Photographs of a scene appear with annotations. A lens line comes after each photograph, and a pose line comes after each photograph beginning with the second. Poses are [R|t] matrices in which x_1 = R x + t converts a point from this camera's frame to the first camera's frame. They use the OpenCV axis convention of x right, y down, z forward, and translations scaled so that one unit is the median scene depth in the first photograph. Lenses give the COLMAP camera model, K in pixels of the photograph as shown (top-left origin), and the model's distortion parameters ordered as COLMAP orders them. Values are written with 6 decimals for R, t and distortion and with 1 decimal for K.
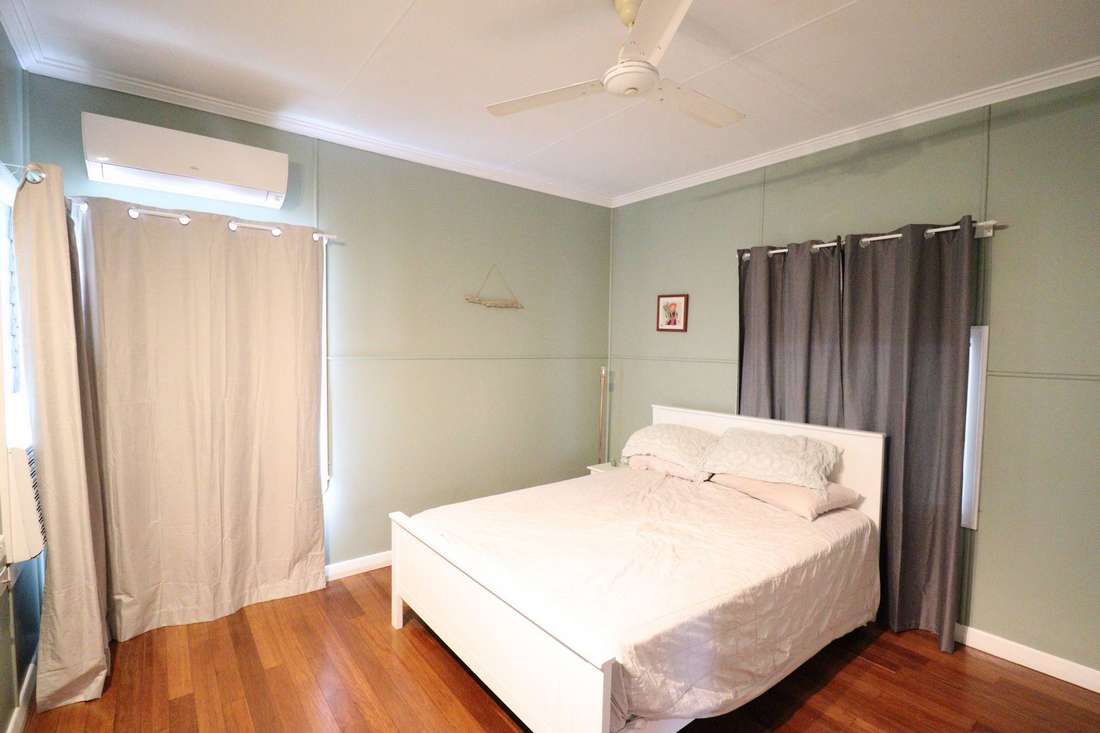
lens RADIAL K [[516.8, 0, 552.0], [0, 516.8, 370.1], [0, 0, 1]] dist [-0.005194, -0.002008]
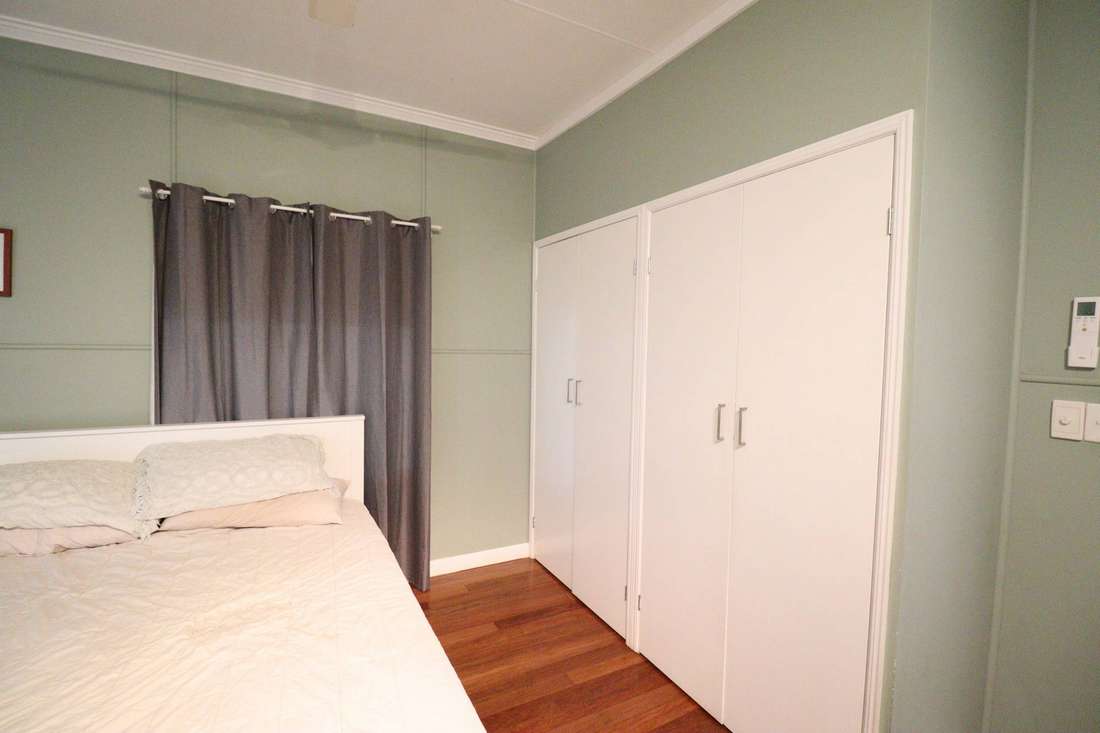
lens RADIAL K [[516.8, 0, 552.7], [0, 516.8, 367.5], [0, 0, 1]] dist [-0.005194, -0.002008]
pose [[0.163856, -0.067191, 0.984193, -0.254477], [0.028647, 0.997581, 0.063336, -0.019938], [-0.986068, 0.017816, 0.165385, 0.421685]]
